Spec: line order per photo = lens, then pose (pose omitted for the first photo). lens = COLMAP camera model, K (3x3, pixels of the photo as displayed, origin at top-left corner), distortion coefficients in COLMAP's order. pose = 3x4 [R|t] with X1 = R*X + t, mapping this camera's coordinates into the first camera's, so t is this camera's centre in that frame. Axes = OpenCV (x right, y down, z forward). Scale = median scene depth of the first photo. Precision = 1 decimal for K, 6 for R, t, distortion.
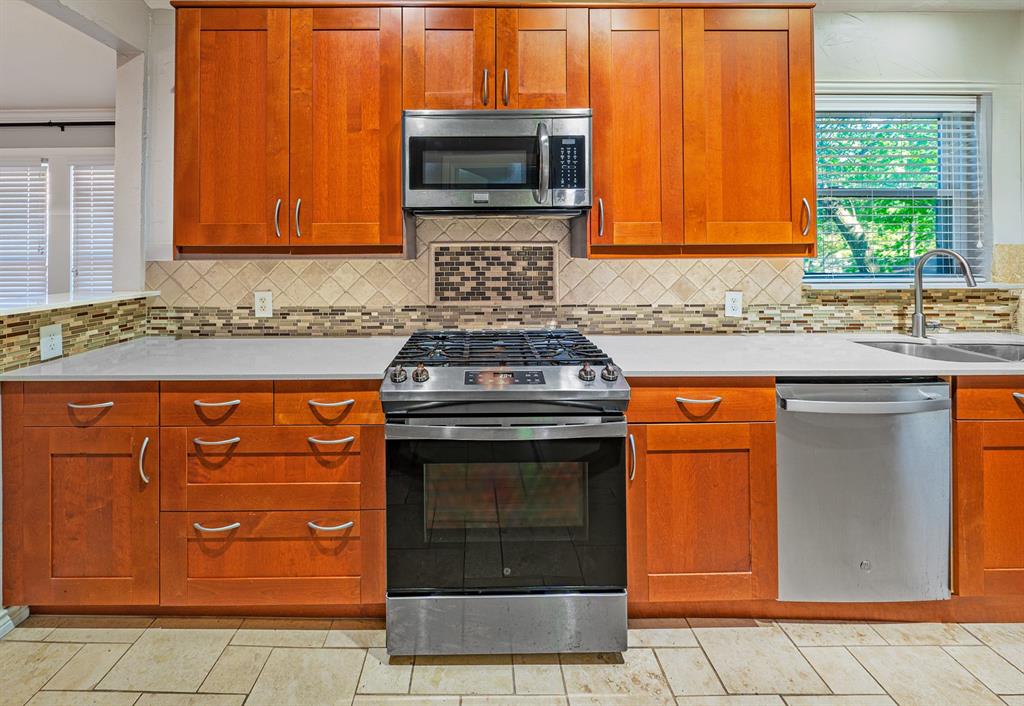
lens RADIAL K [[409.9, 0, 503.9], [0, 409.9, 355.4], [0, 0, 1]] dist [0.001514, 0.000171]
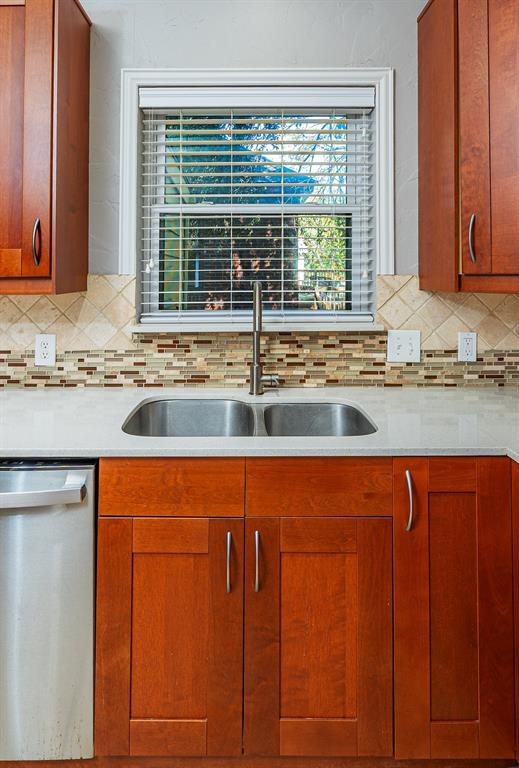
lens RADIAL K [[468.7, 0, 261.4], [0, 468.7, 381.4], [0, 0, 1]] dist [0.008718, 0.000841]
pose [[0.999822, 0.001010, -0.018866, 0.993311], [-0.001159, 0.999968, -0.007889, -0.058159], [0.018858, 0.007909, 0.999791, 0.101673]]
